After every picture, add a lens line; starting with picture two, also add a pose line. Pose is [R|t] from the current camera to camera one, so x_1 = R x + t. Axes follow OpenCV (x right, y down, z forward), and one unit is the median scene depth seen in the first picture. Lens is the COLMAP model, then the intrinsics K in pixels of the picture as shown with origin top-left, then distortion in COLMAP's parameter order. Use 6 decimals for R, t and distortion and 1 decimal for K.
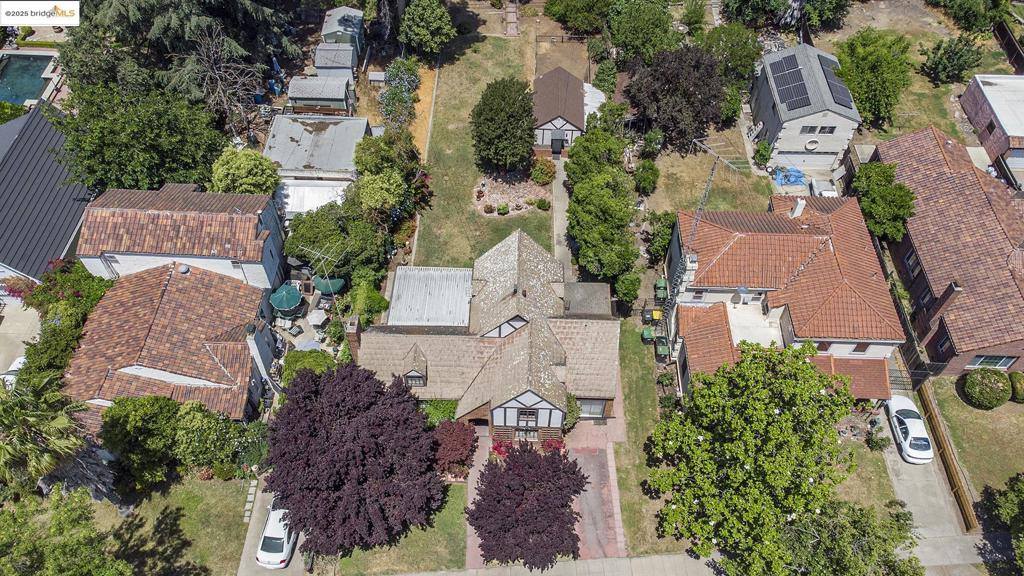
lens RADIAL K [[752.0, 0, 512.0], [0, 752.0, 288.0], [0, 0, 1]] dist [0.061766, 0.000233]
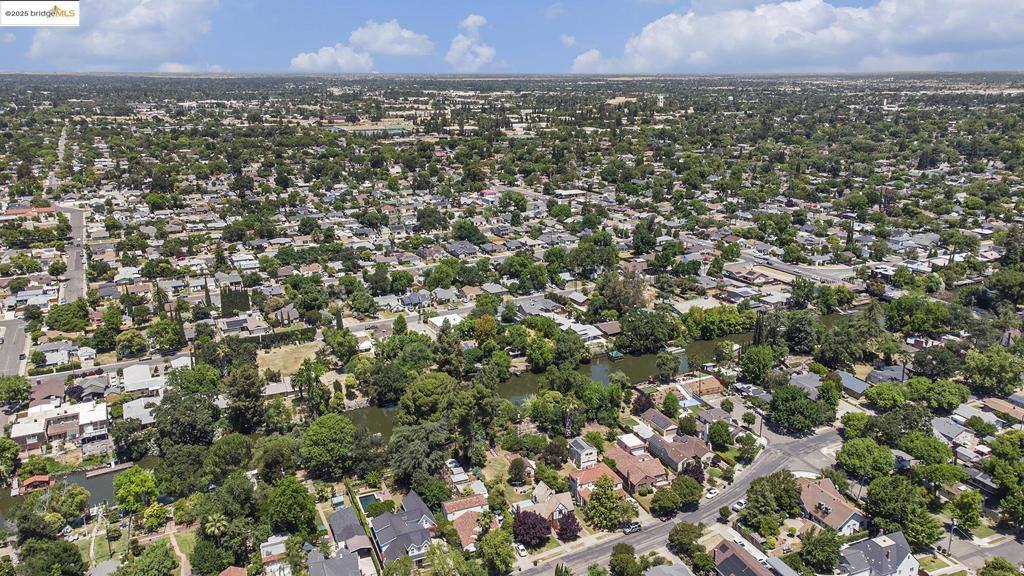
lens RADIAL K [[752.0, 0, 512.0], [0, 752.0, 288.0], [0, 0, 1]] dist [0.061766, 0.000233]
pose [[0.915833, -0.139814, 0.376434, -1.316440], [0.336671, 0.778284, -0.530025, 1.060104], [-0.218867, 0.612149, 0.759849, -2.422050]]
